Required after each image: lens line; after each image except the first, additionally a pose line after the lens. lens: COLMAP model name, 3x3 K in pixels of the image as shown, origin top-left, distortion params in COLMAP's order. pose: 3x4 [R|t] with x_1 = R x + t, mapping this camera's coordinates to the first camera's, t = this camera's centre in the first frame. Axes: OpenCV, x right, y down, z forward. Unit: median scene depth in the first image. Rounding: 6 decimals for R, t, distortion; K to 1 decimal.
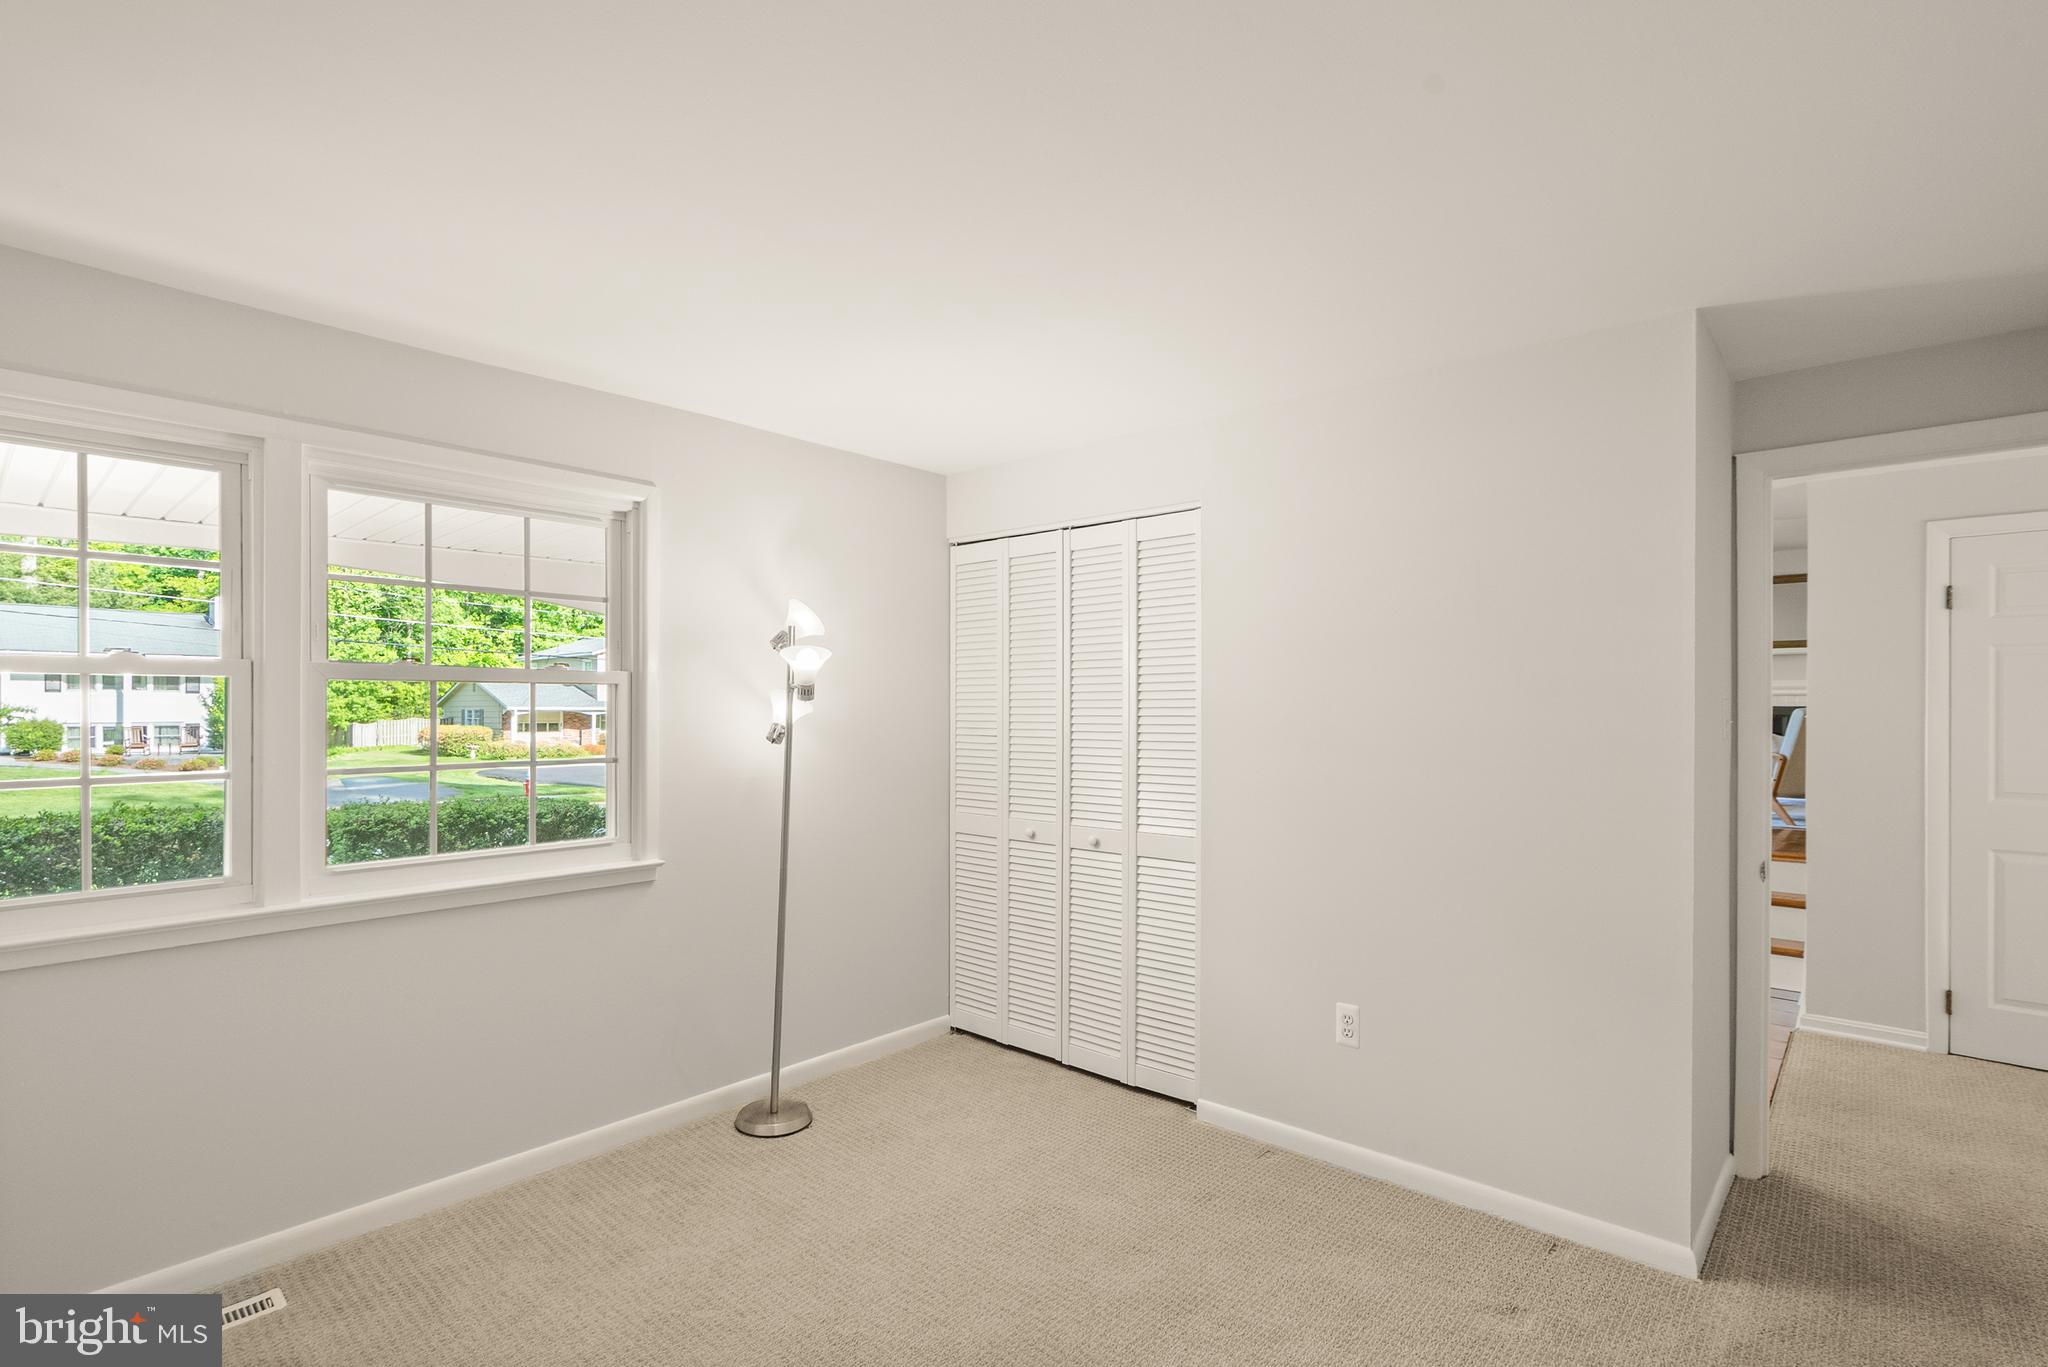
lens RADIAL K [[967.1, 0, 993.0], [0, 967.1, 702.2], [0, 0, 1]] dist [-0.000298, 0.000613]
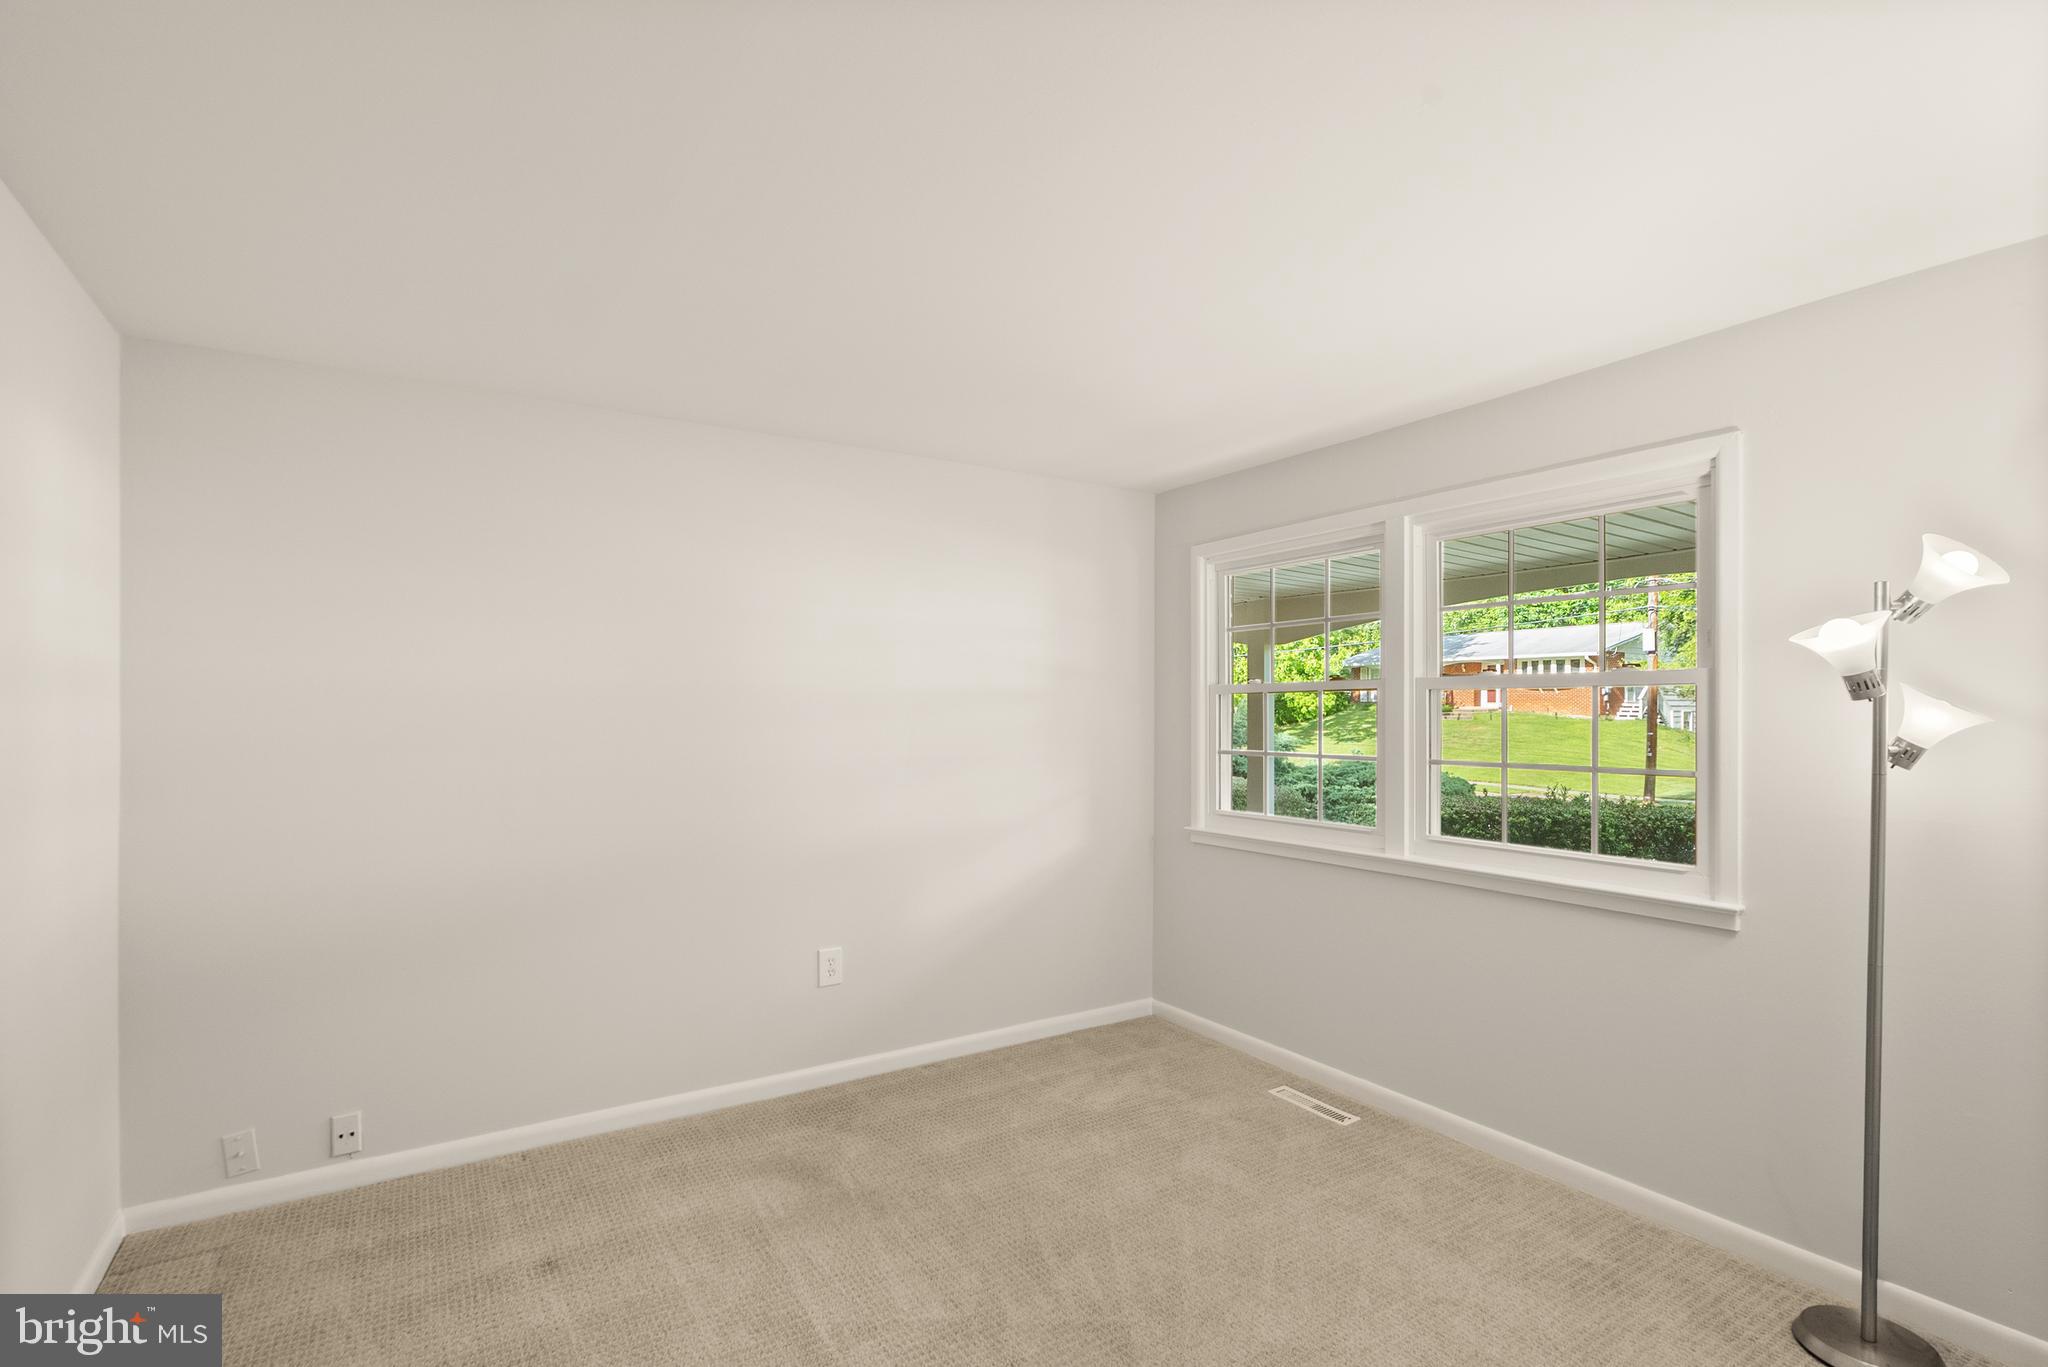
lens RADIAL K [[947.3, 0, 985.6], [0, 947.3, 694.8], [0, 0, 1]] dist [-0.000498, 0.000026]
pose [[-0.274991, -0.022501, -0.961183, 0.563028], [0.000394, 0.999723, -0.023516, 0.009884], [0.961447, -0.006846, -0.274906, 0.627246]]
